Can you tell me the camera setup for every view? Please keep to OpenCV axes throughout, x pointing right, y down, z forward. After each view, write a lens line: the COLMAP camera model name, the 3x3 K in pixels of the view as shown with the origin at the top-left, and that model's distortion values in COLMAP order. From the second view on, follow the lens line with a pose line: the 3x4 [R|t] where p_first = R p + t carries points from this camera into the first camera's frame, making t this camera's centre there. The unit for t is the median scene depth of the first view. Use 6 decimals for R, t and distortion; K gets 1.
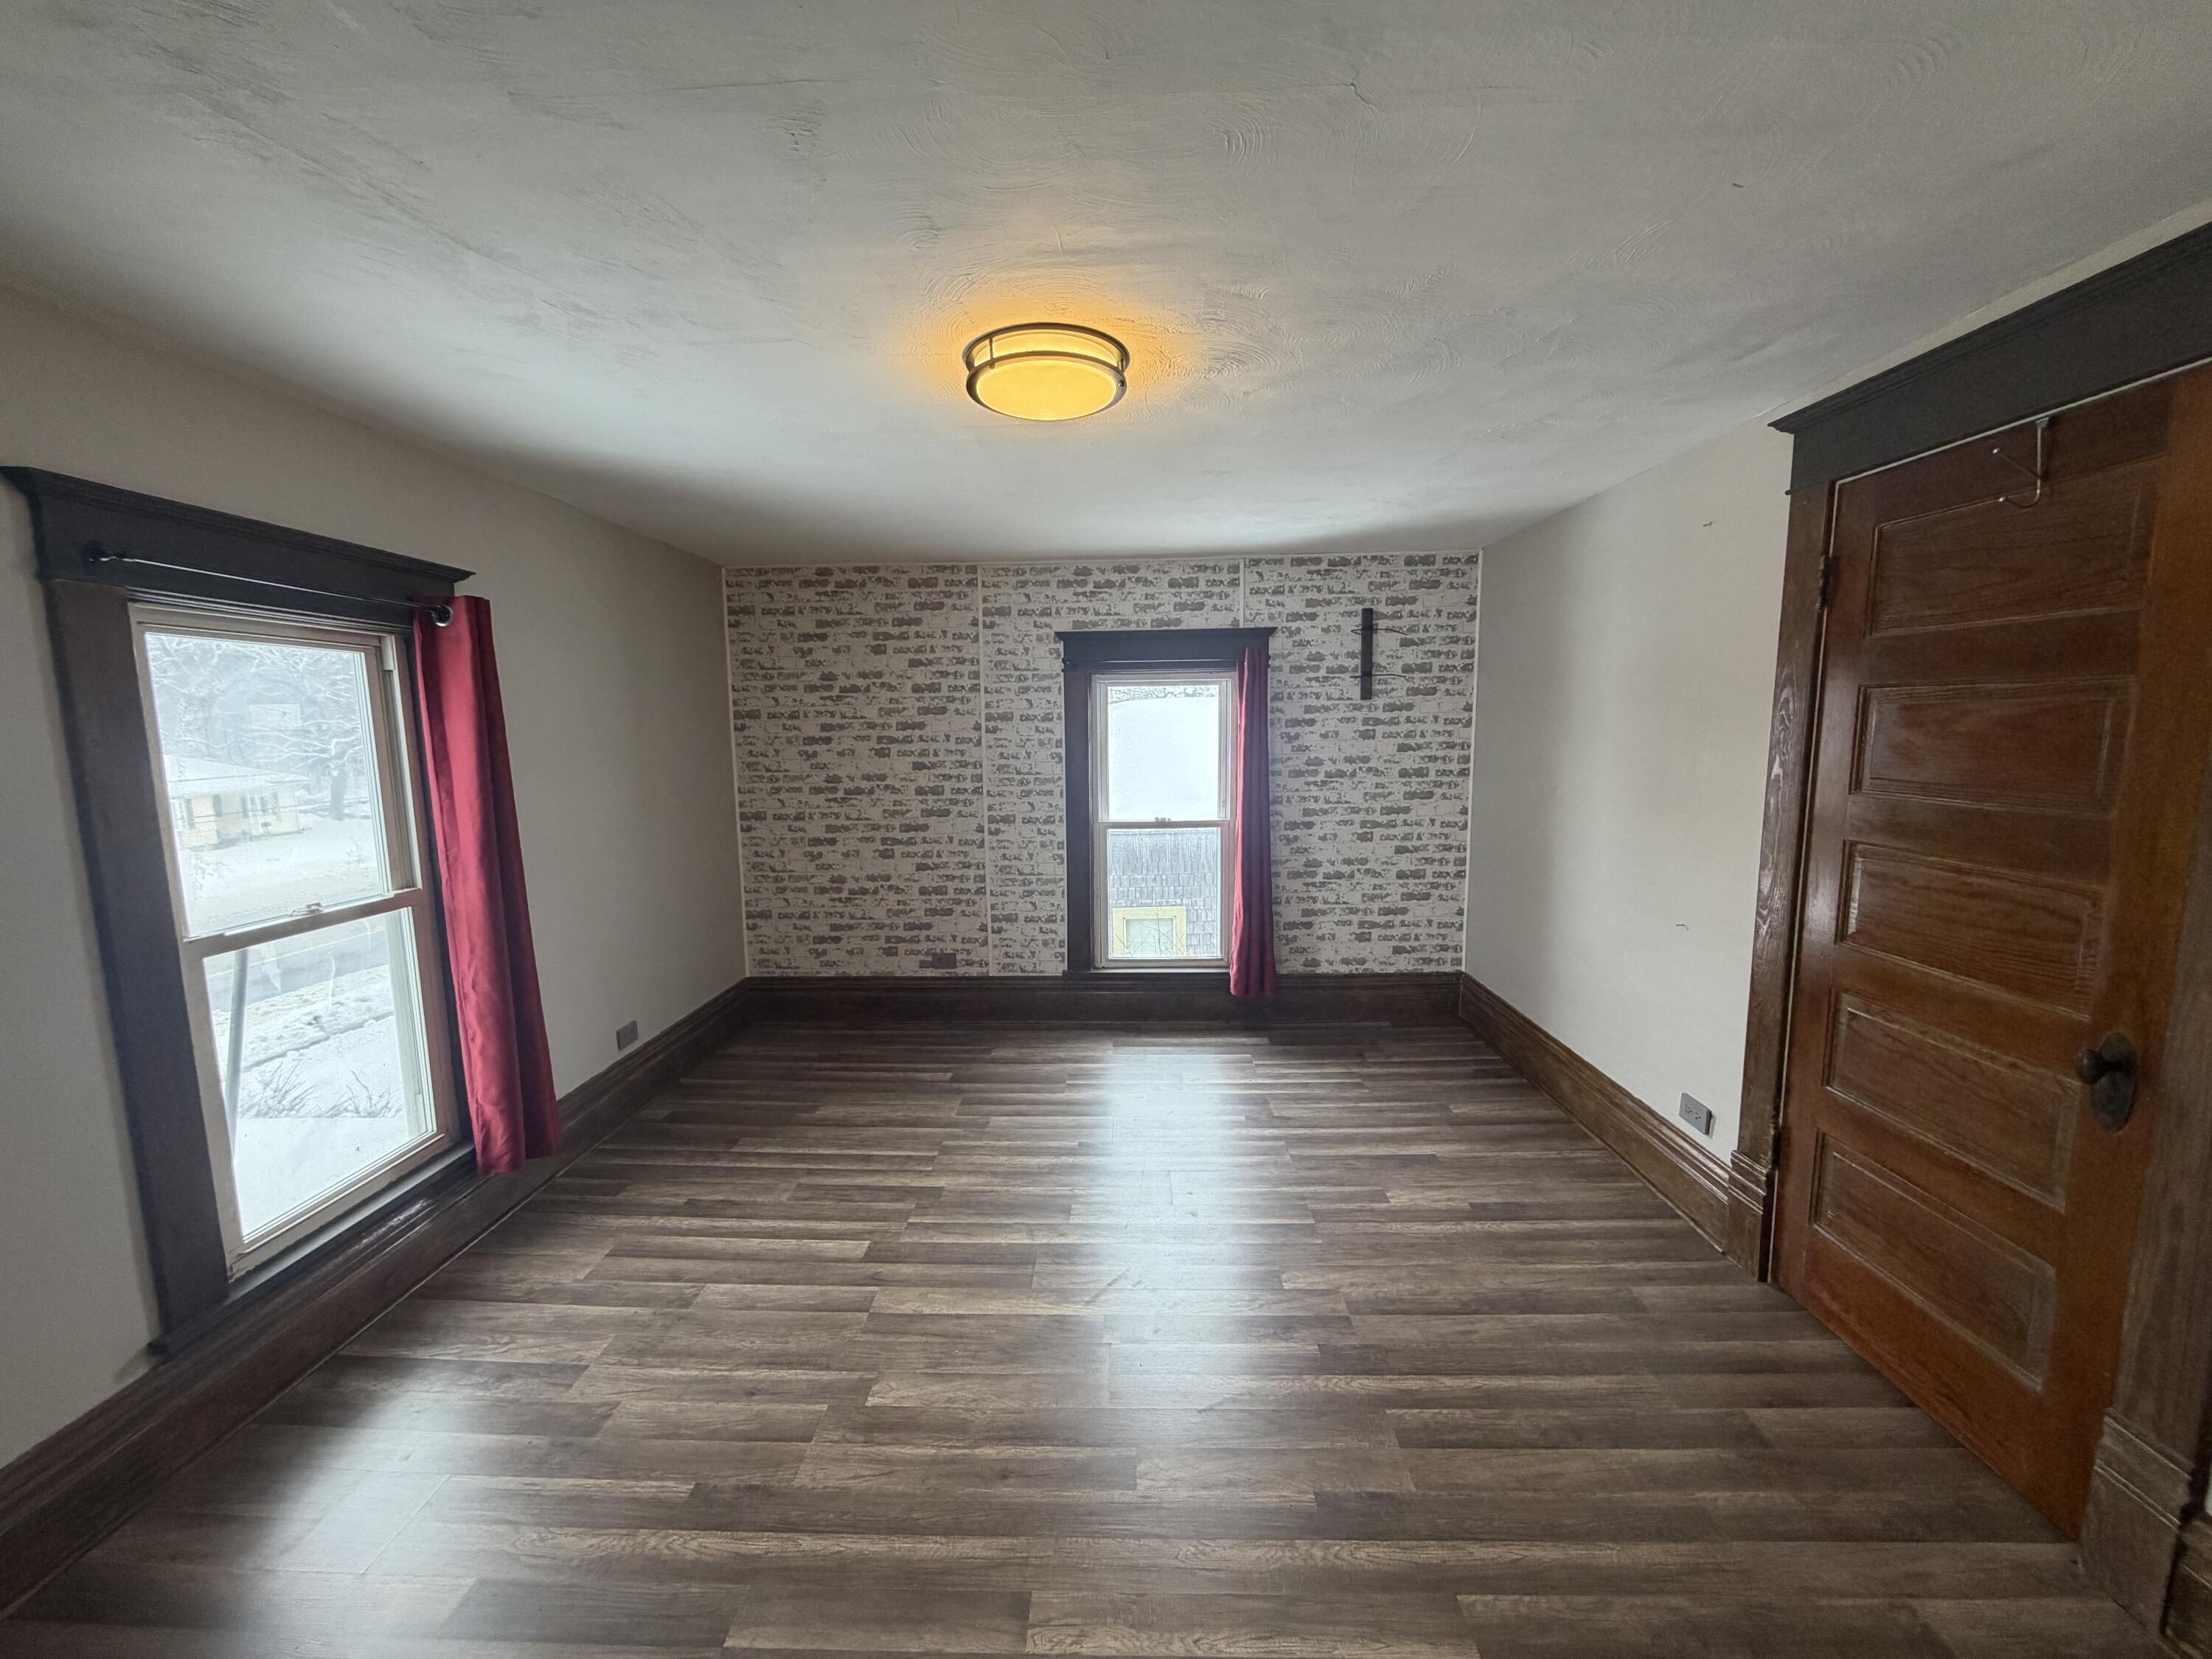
lens RADIAL K [[886.1, 0, 1105.5], [0, 886.1, 847.8], [0, 0, 1]] dist [0.002224, 0.000507]
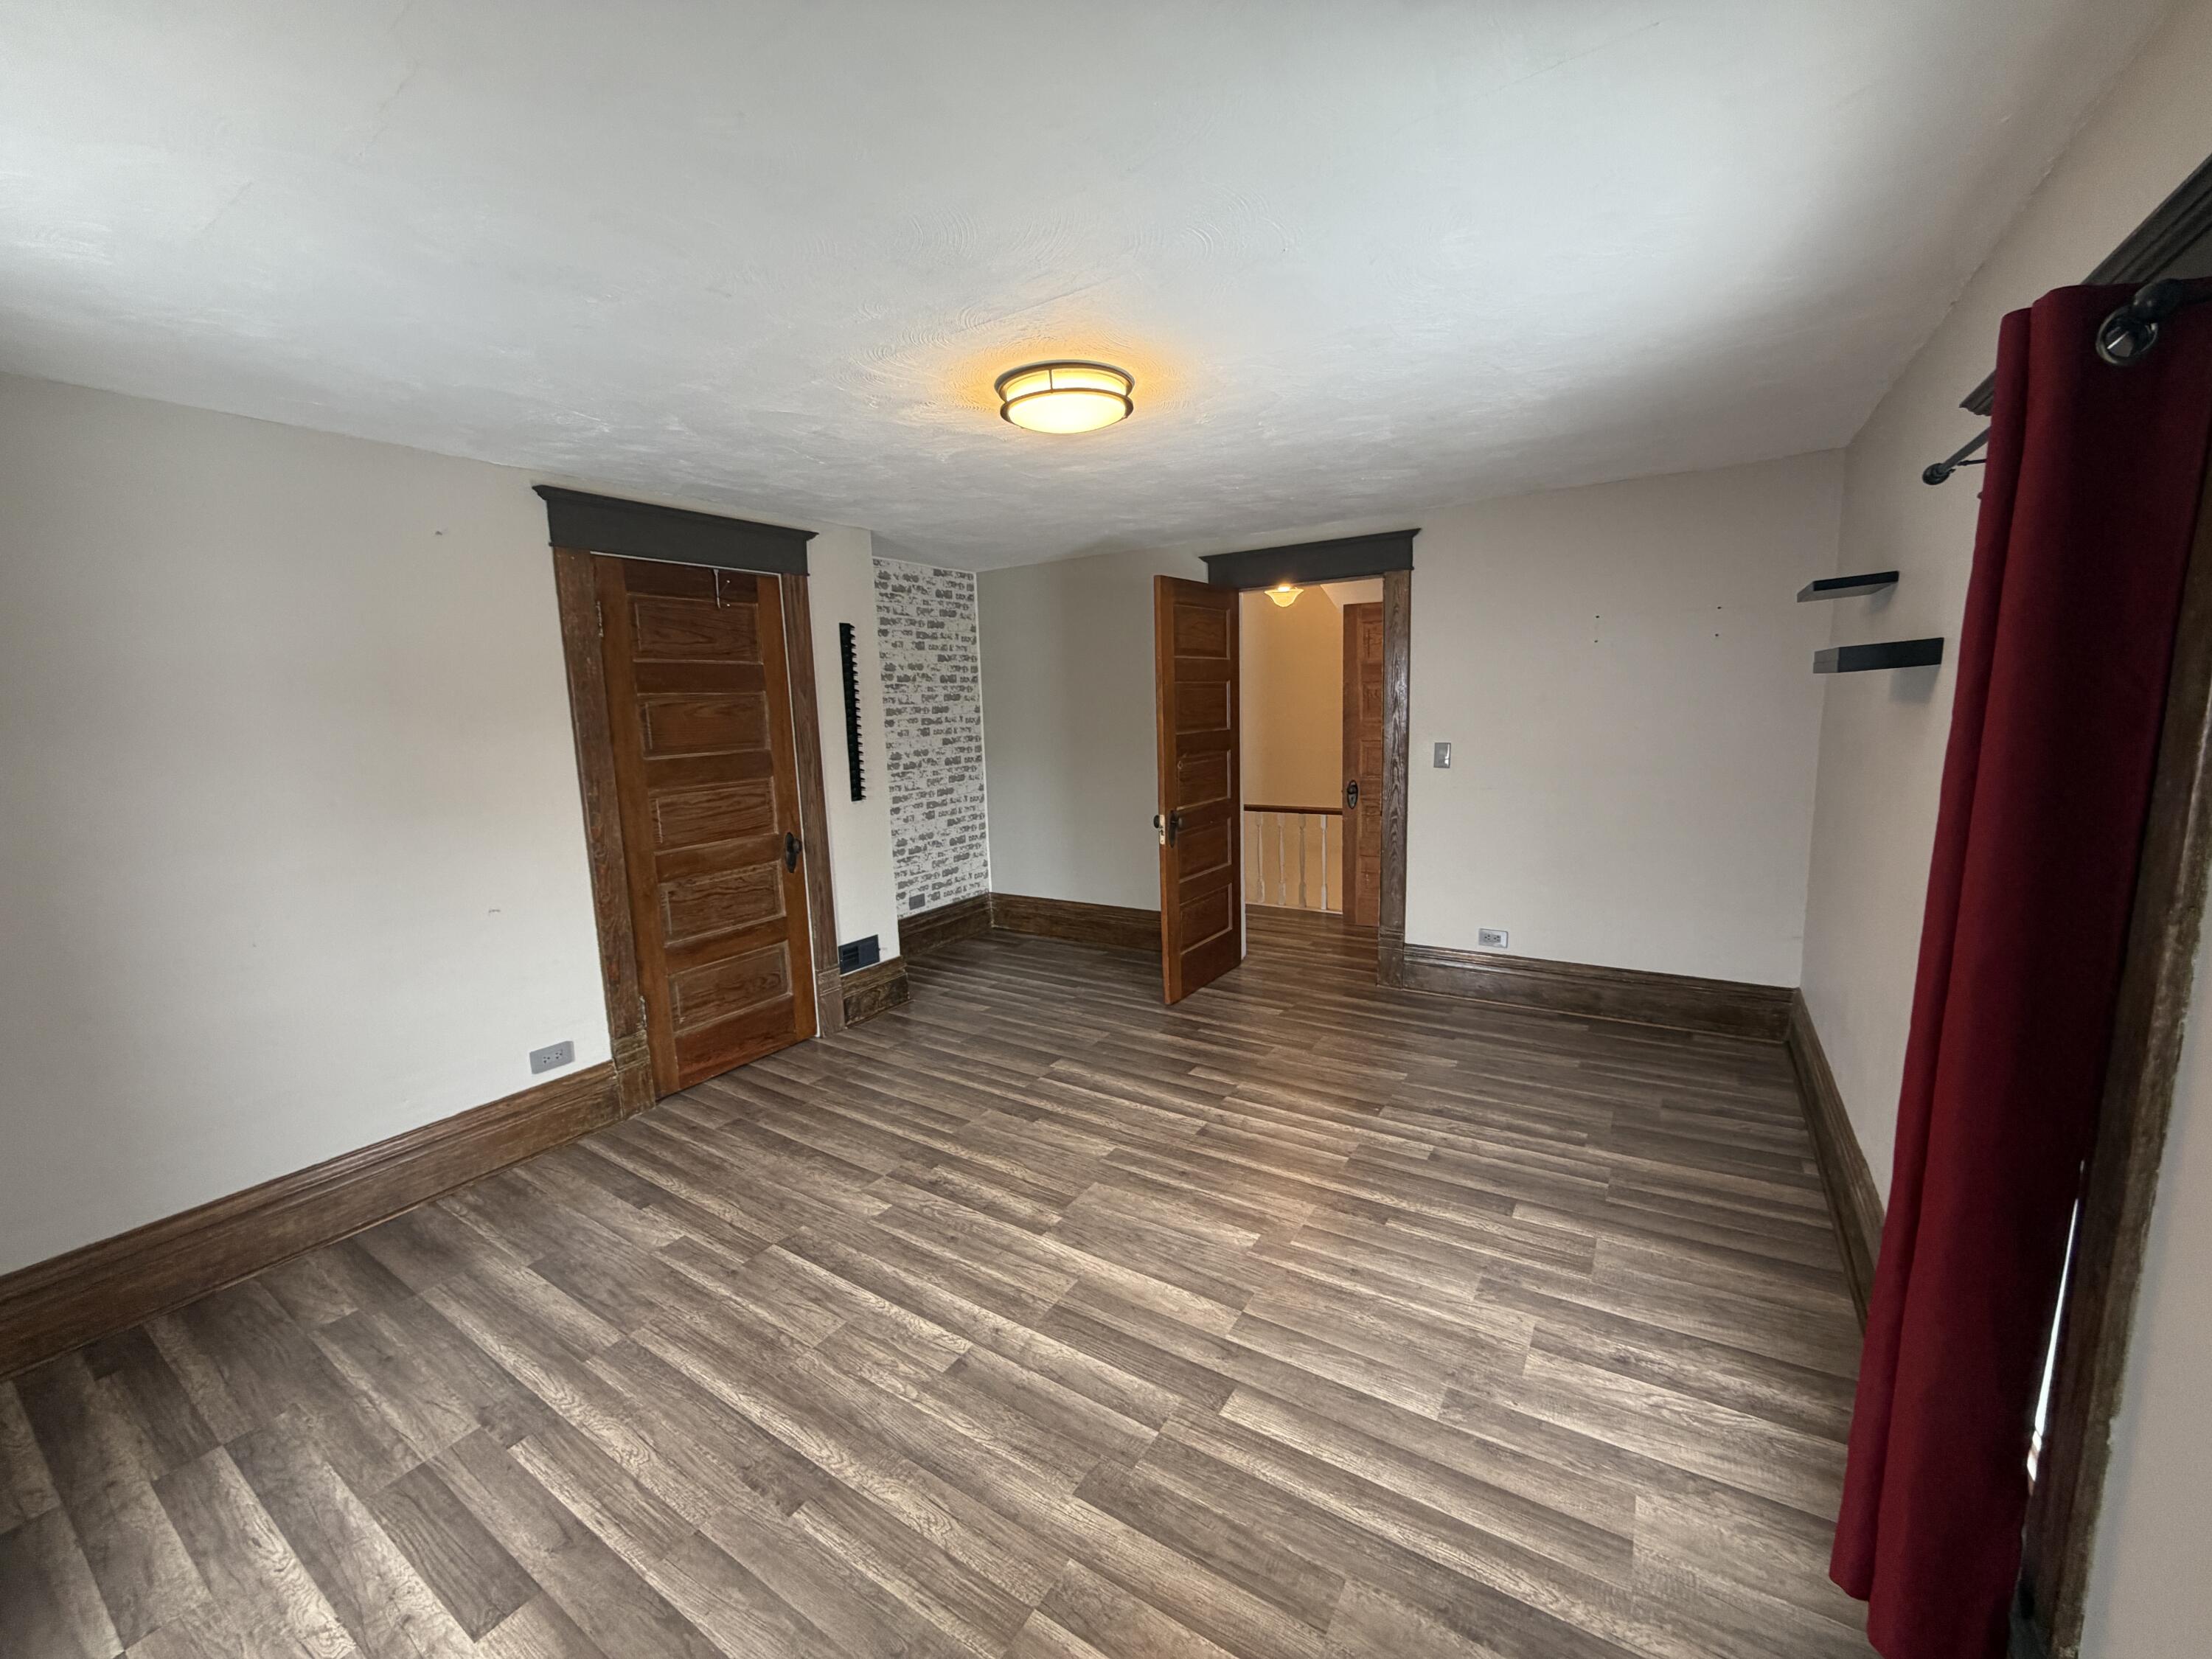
lens RADIAL K [[886.1, 0, 1108.5], [0, 886.1, 834.2], [0, 0, 1]] dist [0.002224, 0.000507]
pose [[-0.856195, -0.034506, 0.515499, -0.536062], [0.119059, 0.957735, 0.261854, -0.193011], [-0.502747, 0.285573, -0.815900, 1.484738]]
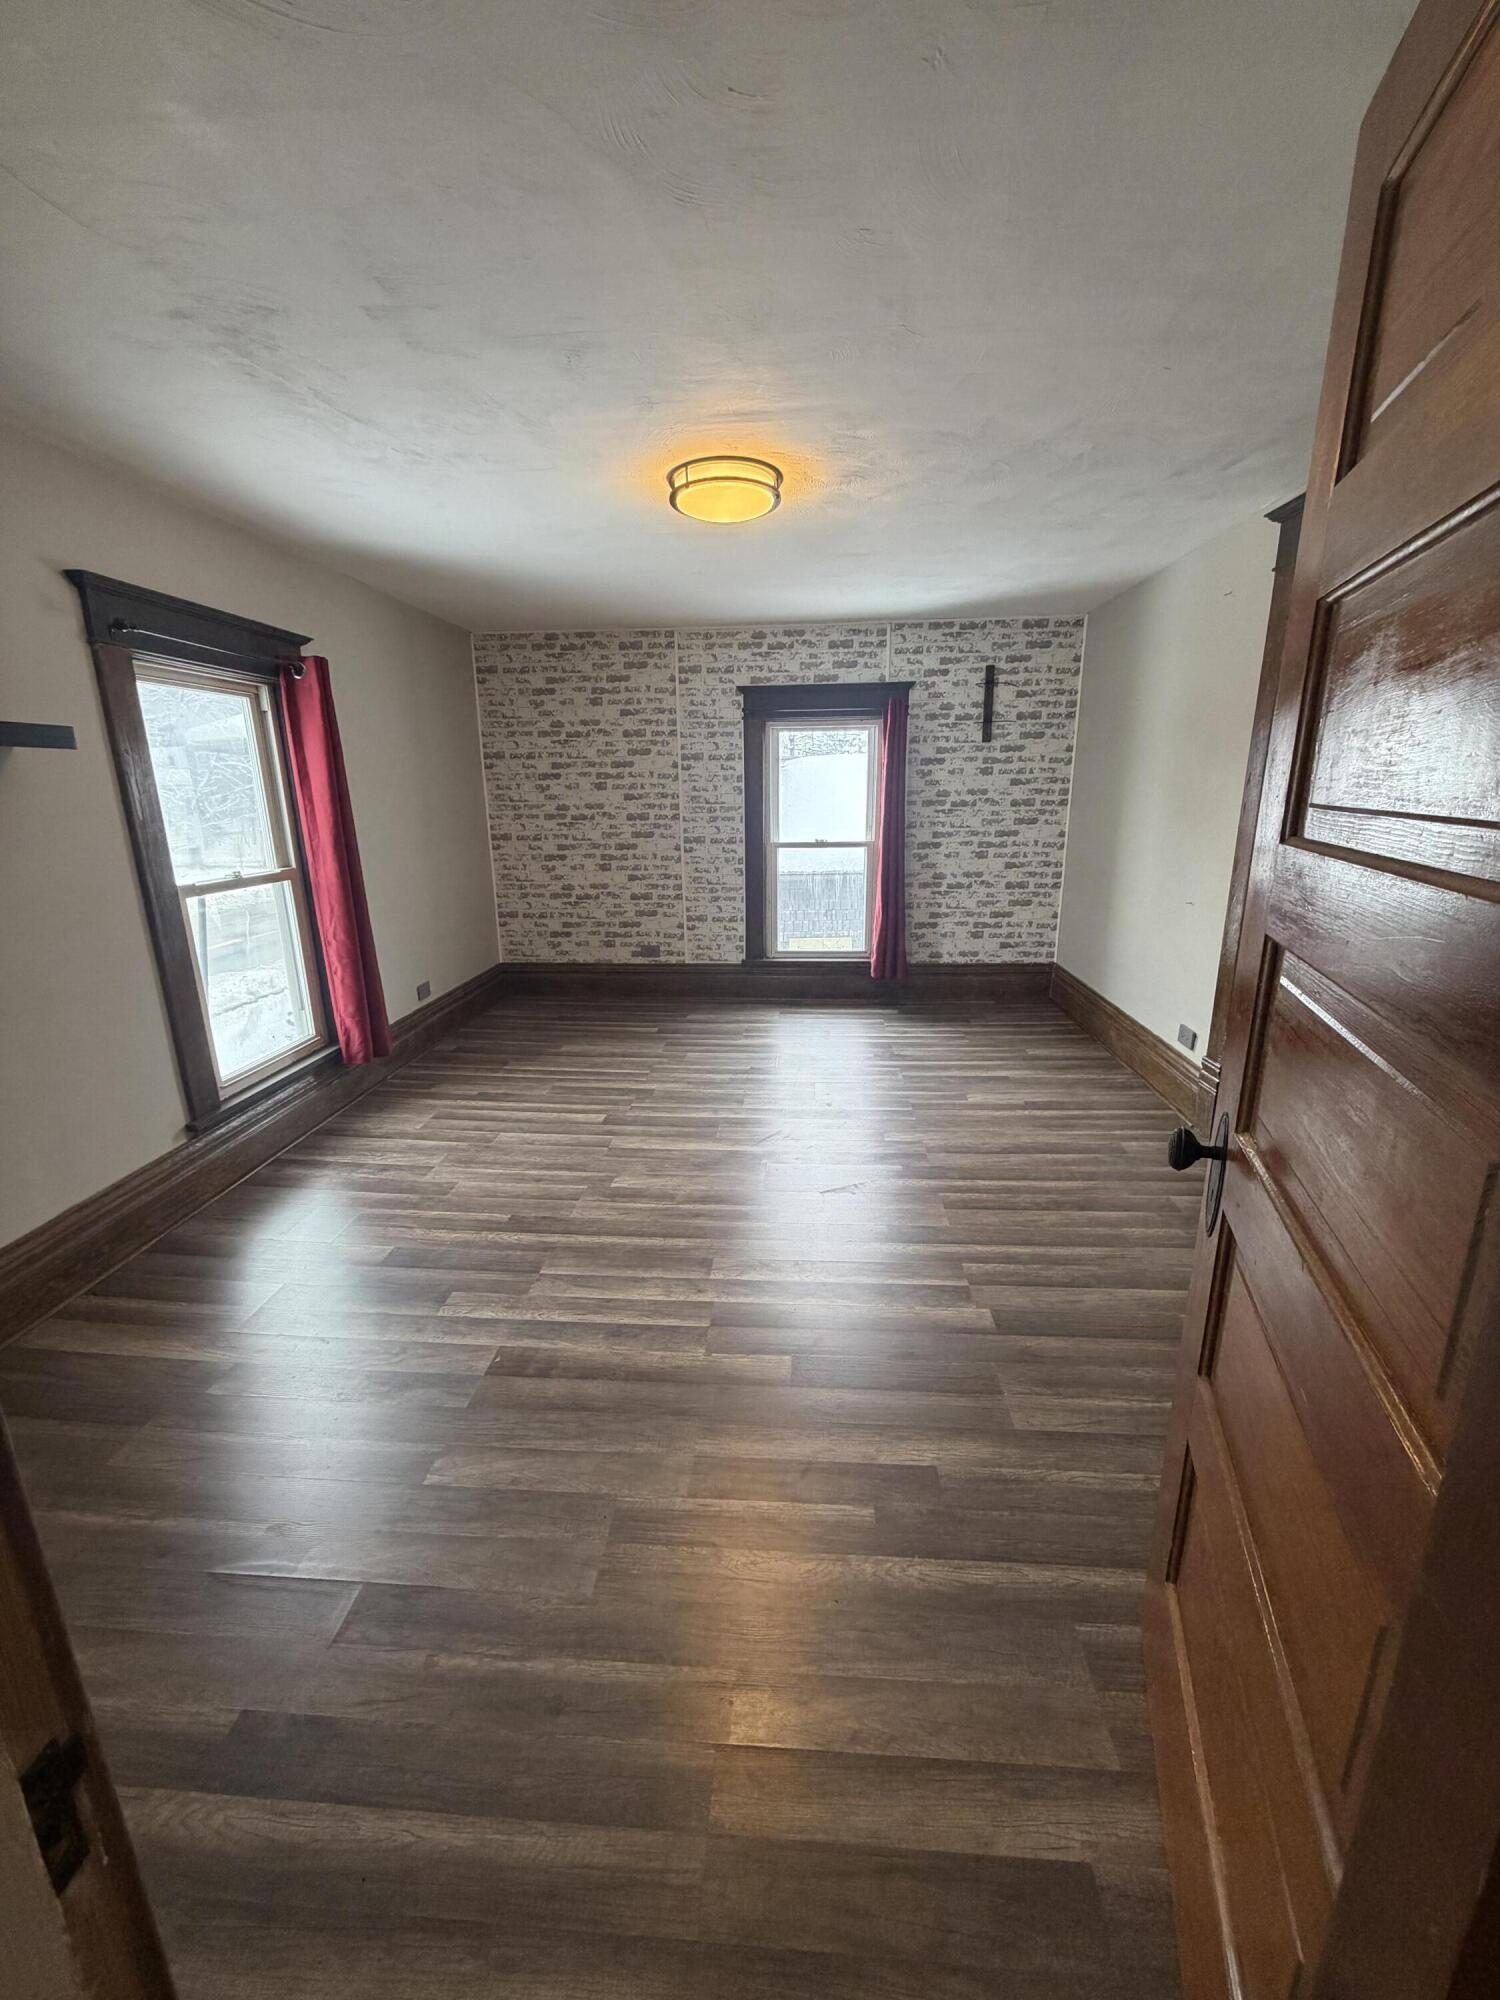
lens RADIAL K [[801.2, 0, 754.1], [0, 801.2, 1001.8], [0, 0, 1]] dist [0.002224, 0.000507]
pose [[0.999075, 0.012408, -0.041173, 0.031968], [-0.007140, 0.992040, 0.125724, 0.089514], [0.042406, -0.125314, 0.991211, -0.281054]]
